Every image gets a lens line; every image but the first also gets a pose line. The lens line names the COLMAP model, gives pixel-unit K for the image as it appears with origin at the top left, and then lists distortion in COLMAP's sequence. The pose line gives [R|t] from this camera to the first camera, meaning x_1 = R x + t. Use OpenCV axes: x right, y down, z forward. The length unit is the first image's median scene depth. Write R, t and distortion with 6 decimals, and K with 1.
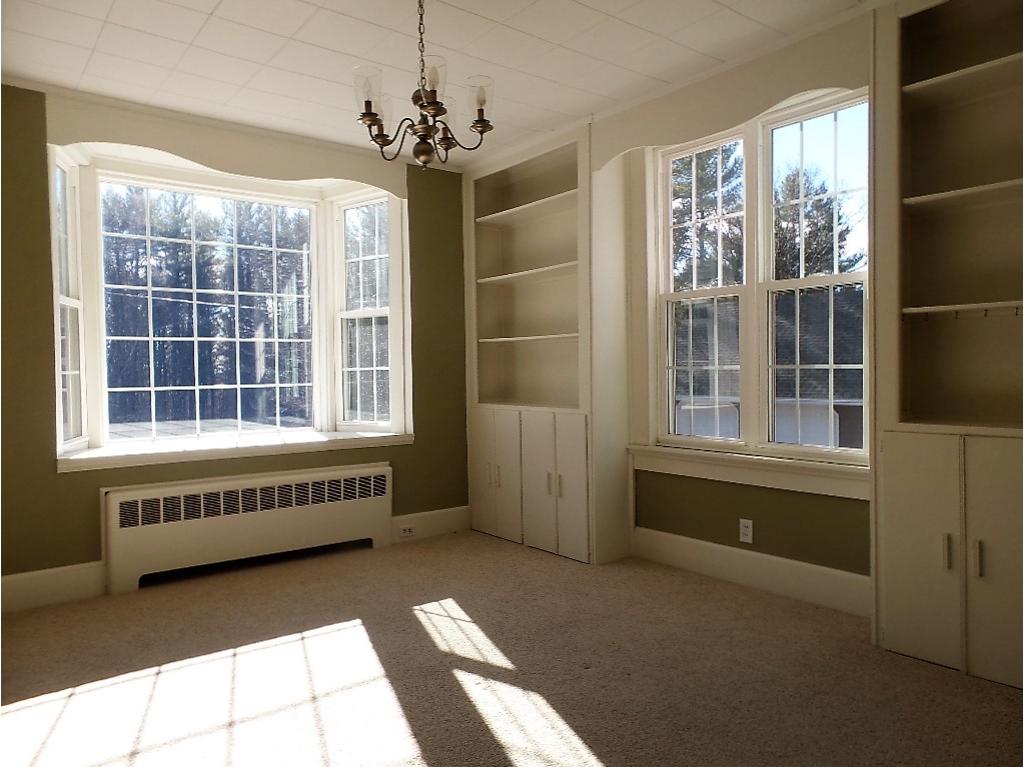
lens RADIAL K [[710.7, 0, 515.9], [0, 710.7, 382.4], [0, 0, 1]] dist [-0.010059, 0.002892]
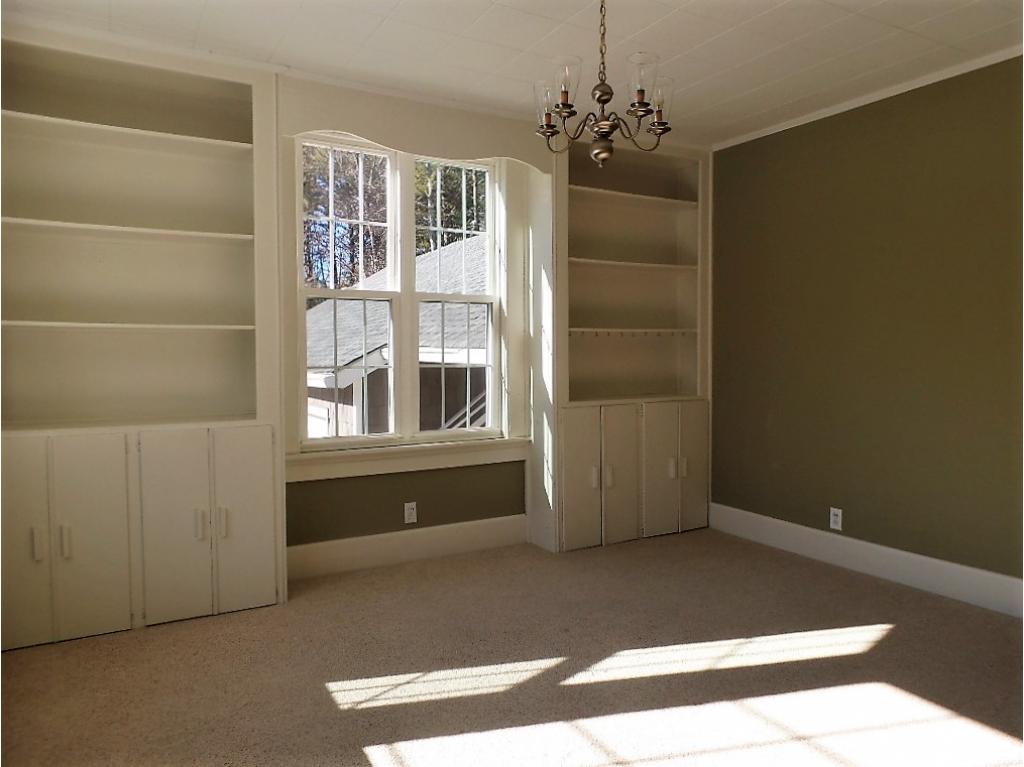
lens RADIAL K [[710.7, 0, 515.9], [0, 710.7, 383.8], [0, 0, 1]] dist [-0.010059, 0.002892]
pose [[0.137803, -0.031041, 0.989973, -0.855196], [0.024720, 0.999305, 0.027892, -0.024356], [-0.990151, 0.020628, 0.138475, 0.761758]]
